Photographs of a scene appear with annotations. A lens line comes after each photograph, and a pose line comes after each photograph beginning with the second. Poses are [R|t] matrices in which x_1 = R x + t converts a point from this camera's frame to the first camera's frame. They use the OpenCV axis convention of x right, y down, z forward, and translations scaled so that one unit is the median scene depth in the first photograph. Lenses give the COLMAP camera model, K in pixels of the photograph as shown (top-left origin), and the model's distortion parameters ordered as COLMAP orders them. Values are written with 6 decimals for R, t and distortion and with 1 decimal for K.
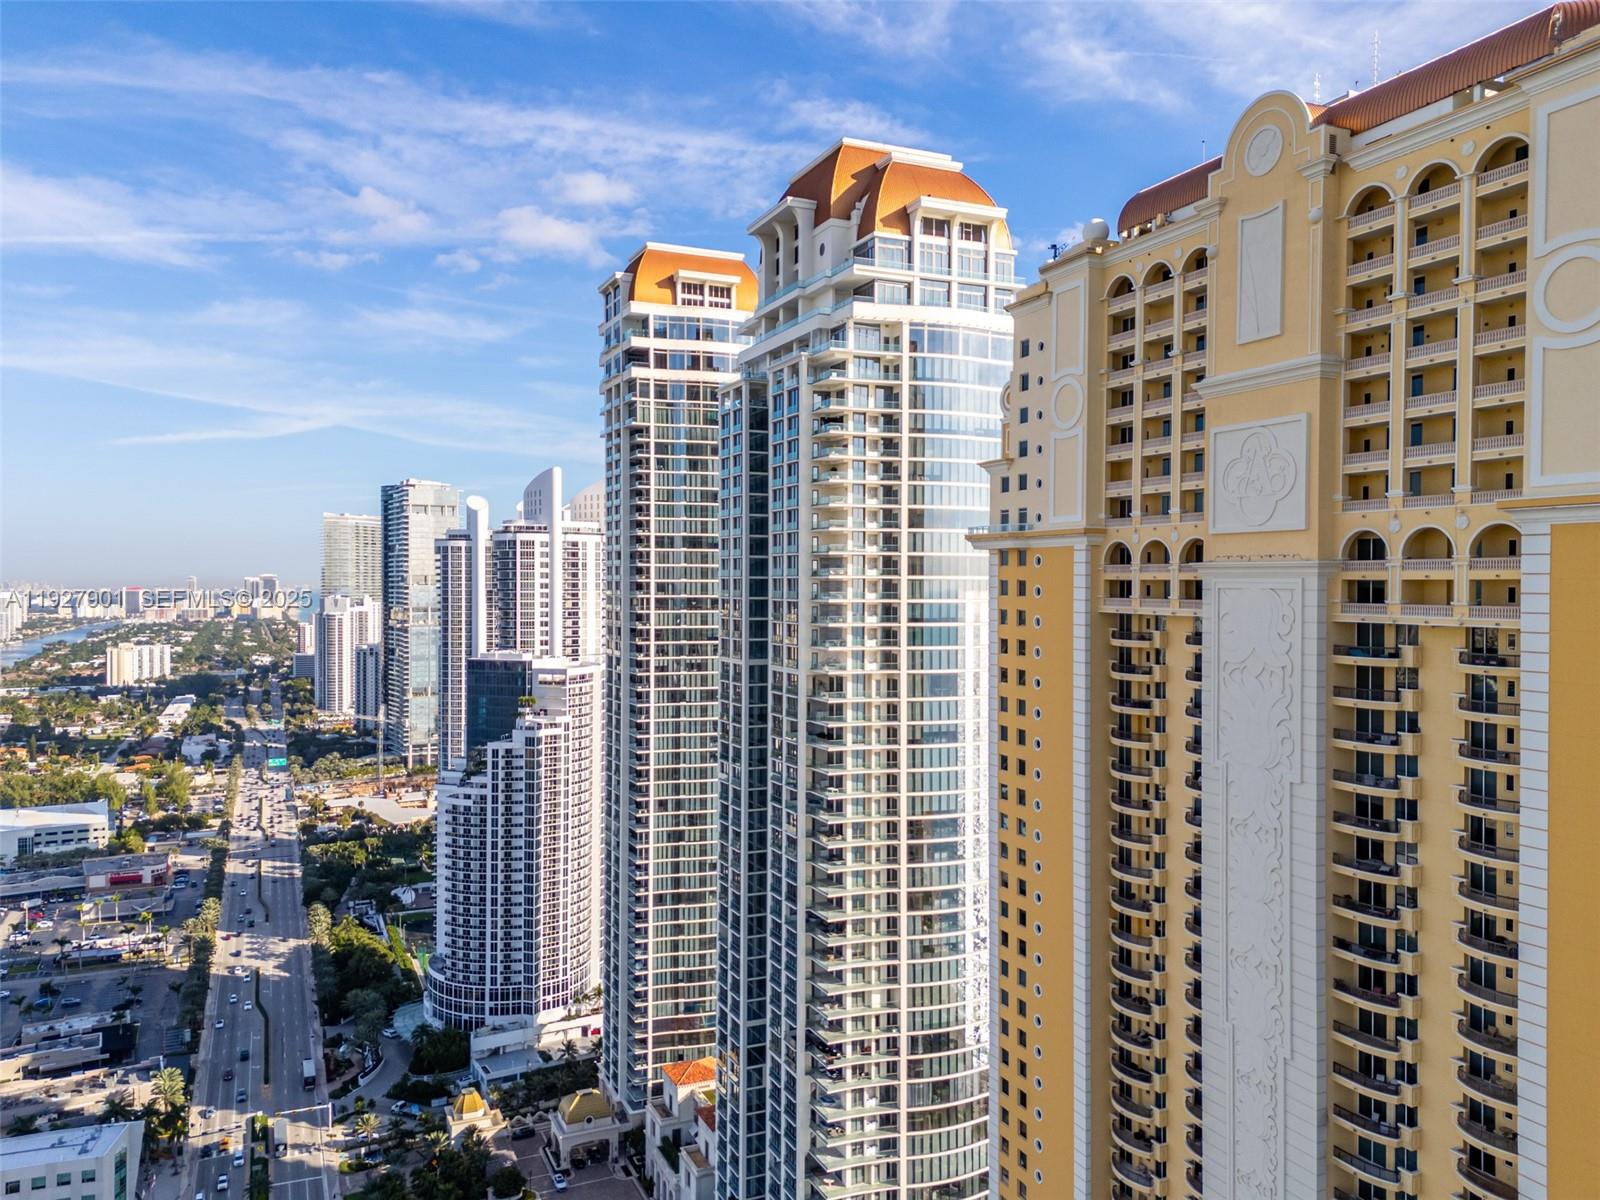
lens RADIAL K [[1217.7, 0, 802.9], [0, 1217.7, 607.0], [0, 0, 1]] dist [0.053415, -0.017524]
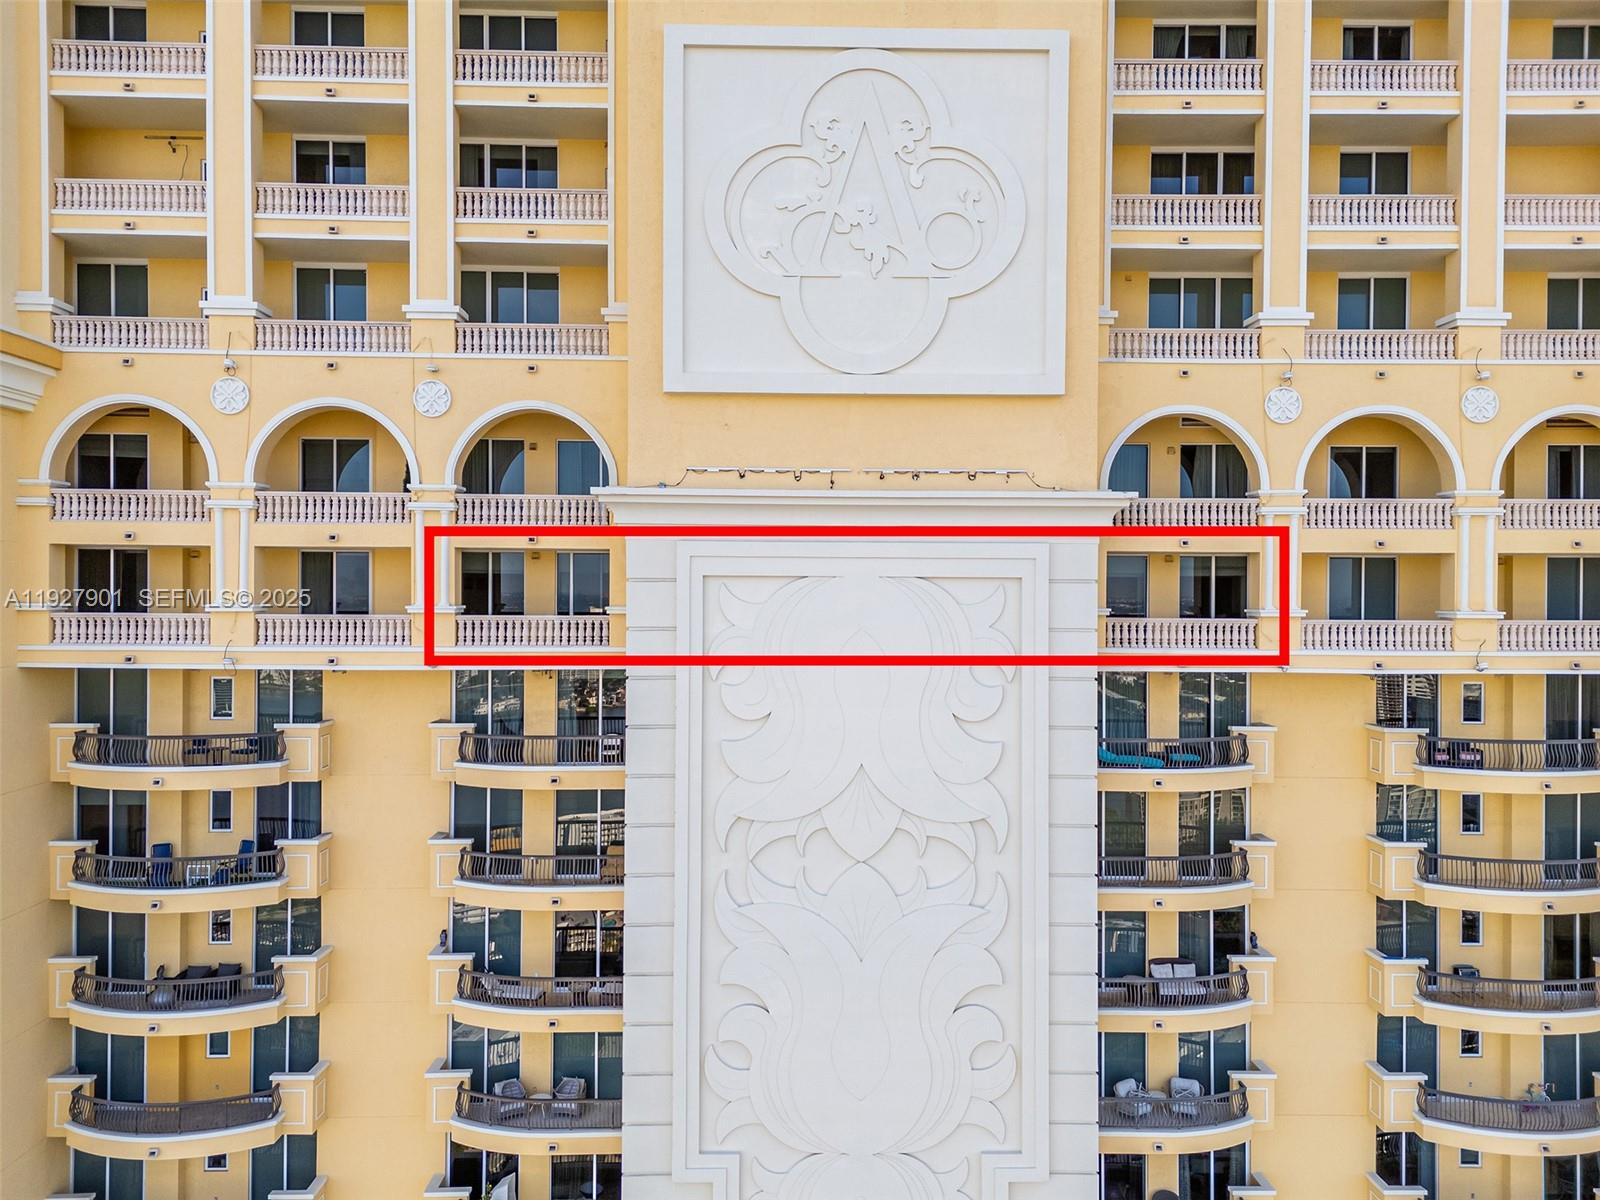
lens RADIAL K [[1217.7, 0, 797.4], [0, 1217.7, 608.1], [0, 0, 1]] dist [0.053415, -0.017524]
pose [[0.384725, -0.003370, 0.923025, 0.073976], [0.015145, 0.999882, -0.002663, -0.006291], [-0.922907, 0.015004, 0.384730, 0.893649]]
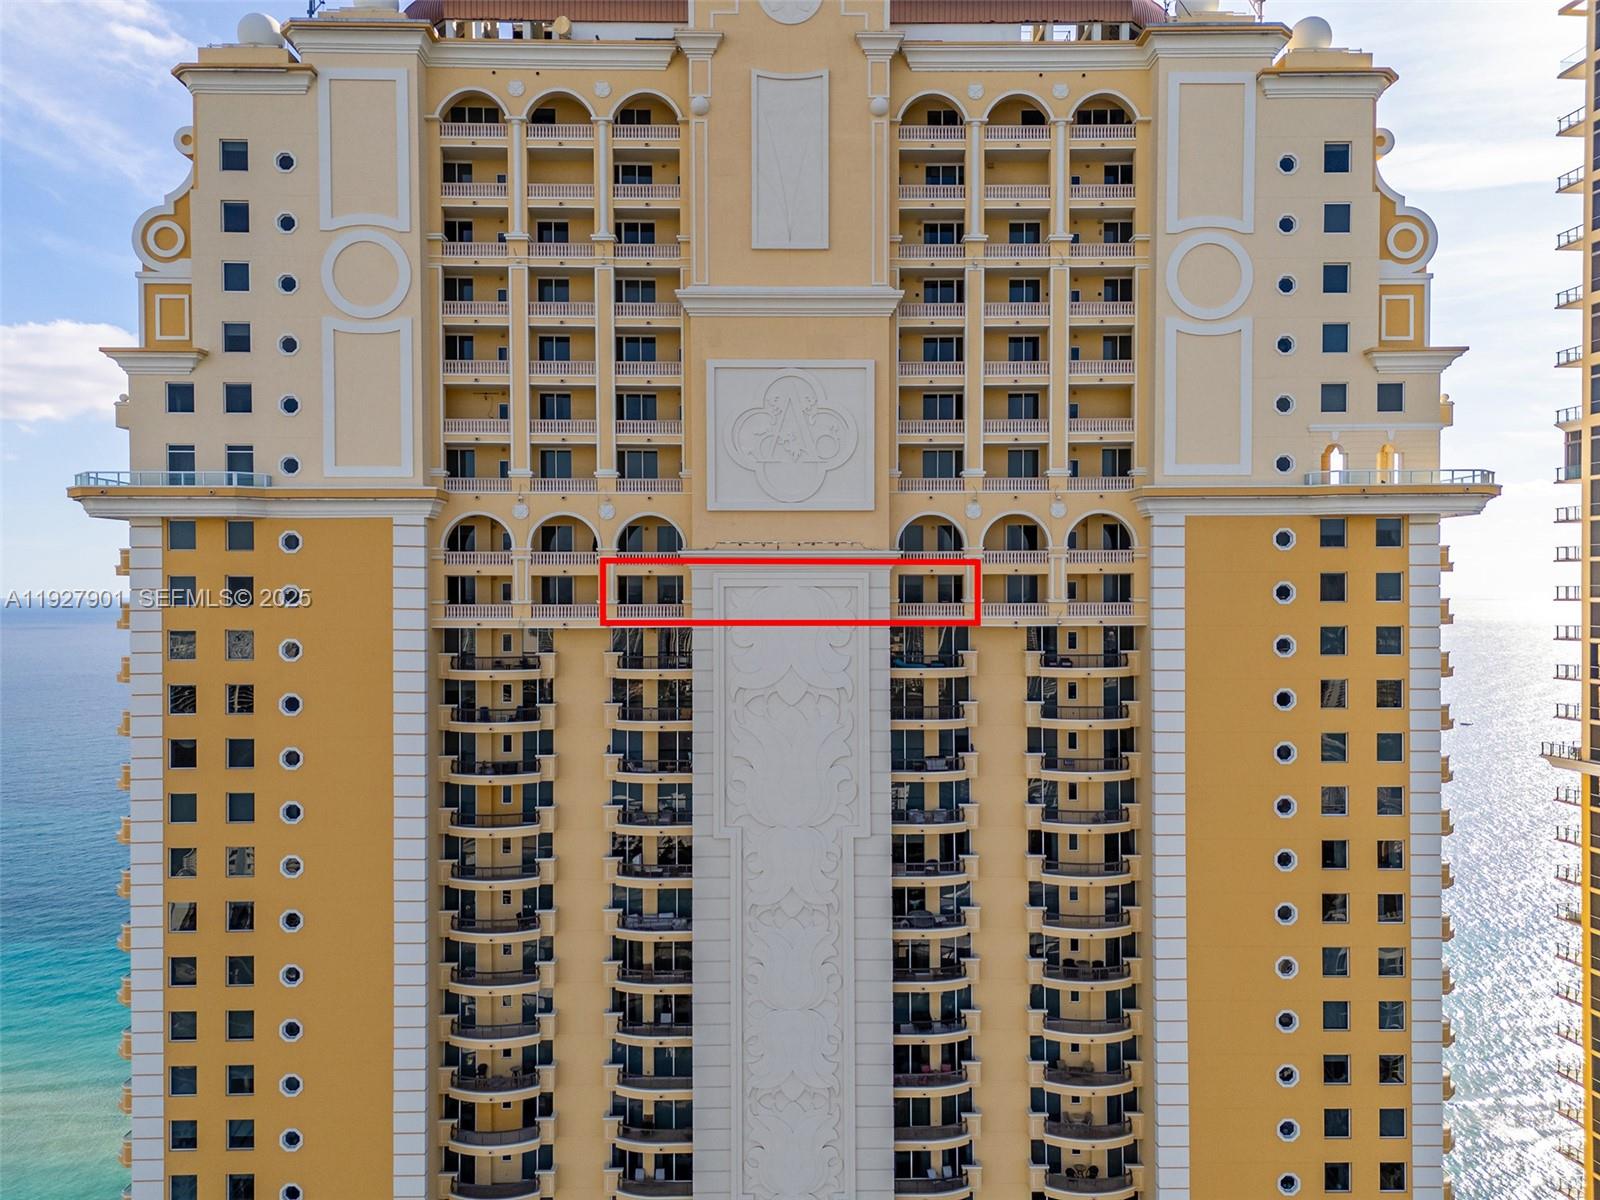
lens RADIAL K [[1217.7, 0, 802.9], [0, 1217.7, 591.8], [0, 0, 1]] dist [0.053415, -0.017524]
pose [[0.377008, -0.014566, 0.926095, -0.307244], [0.023828, 0.999698, 0.006023, -0.016045], [-0.925903, 0.019797, 0.377241, 0.715824]]
